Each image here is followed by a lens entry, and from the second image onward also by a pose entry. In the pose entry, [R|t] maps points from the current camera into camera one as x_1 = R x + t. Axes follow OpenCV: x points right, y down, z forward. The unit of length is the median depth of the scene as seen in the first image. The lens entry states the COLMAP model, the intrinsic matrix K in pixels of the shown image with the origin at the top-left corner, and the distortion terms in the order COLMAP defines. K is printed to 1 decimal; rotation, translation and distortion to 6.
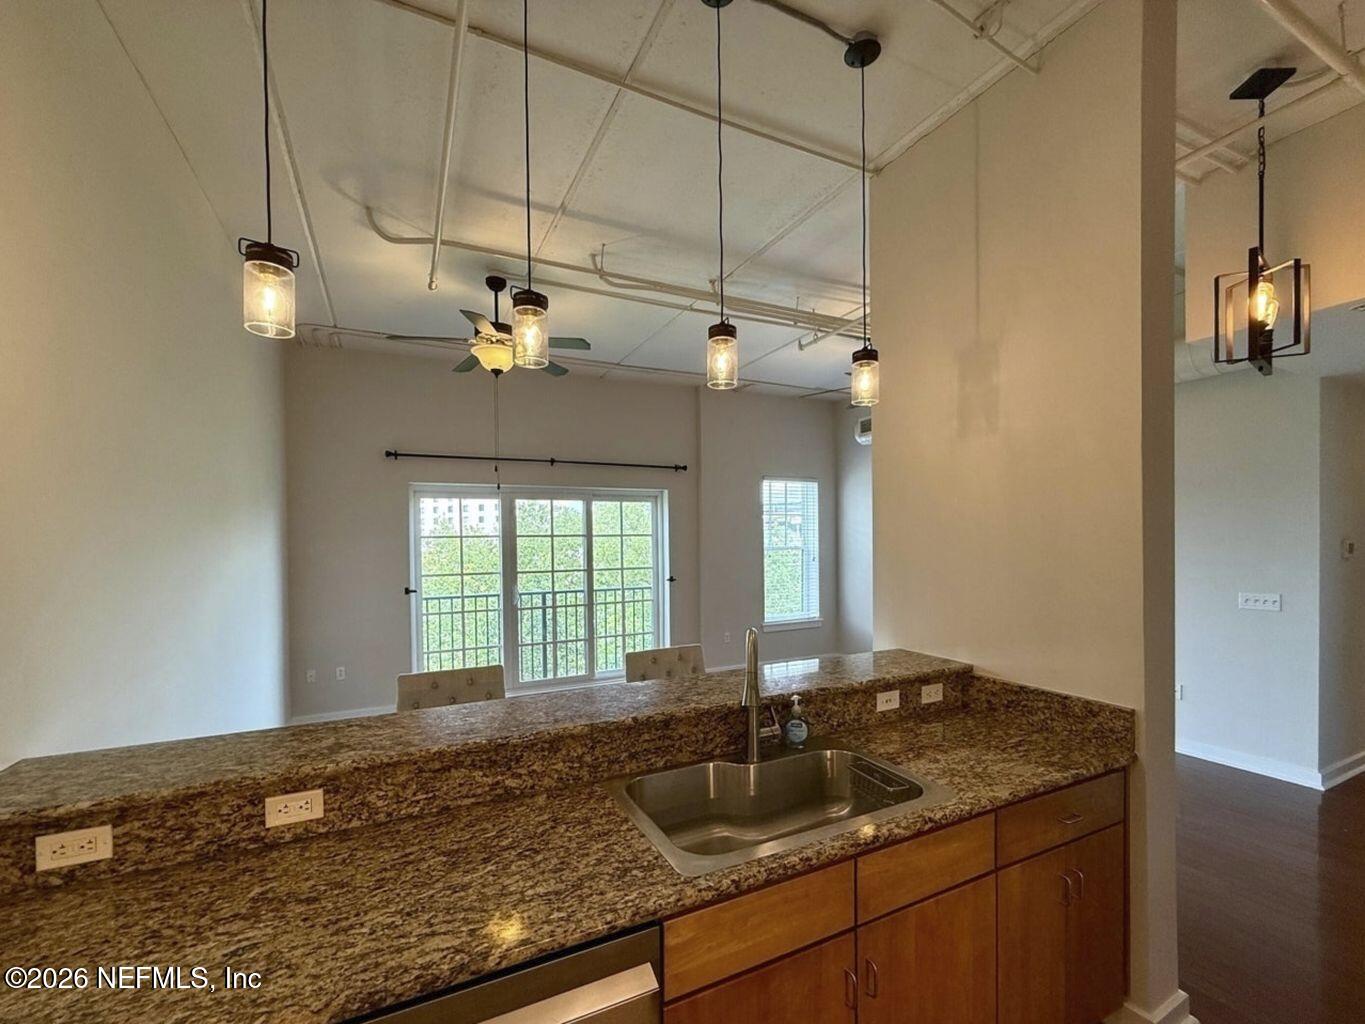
lens RADIAL K [[580.5, 0, 678.3], [0, 580.5, 546.2], [0, 0, 1]] dist [-0.000203, 0.000079]
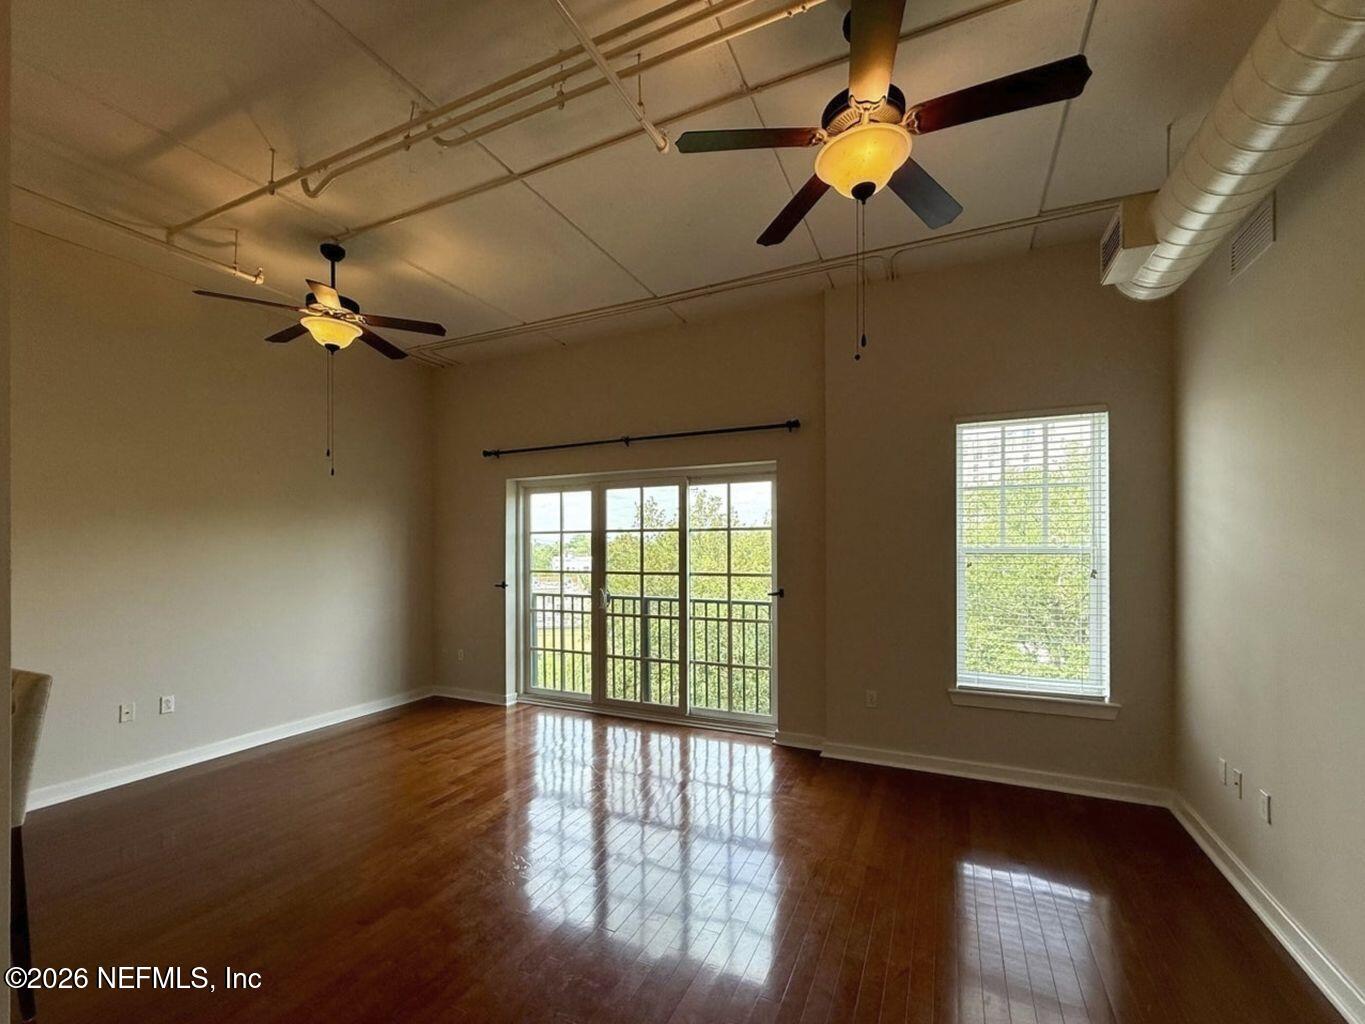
lens RADIAL K [[580.5, 0, 678.3], [0, 580.5, 546.2], [0, 0, 1]] dist [-0.000203, 0.000079]
pose [[0.623917, 0.000508, -0.781491, 0.456580], [-0.020555, 0.999665, -0.015760, 0.016380], [0.781220, 0.025896, 0.623718, 0.509942]]
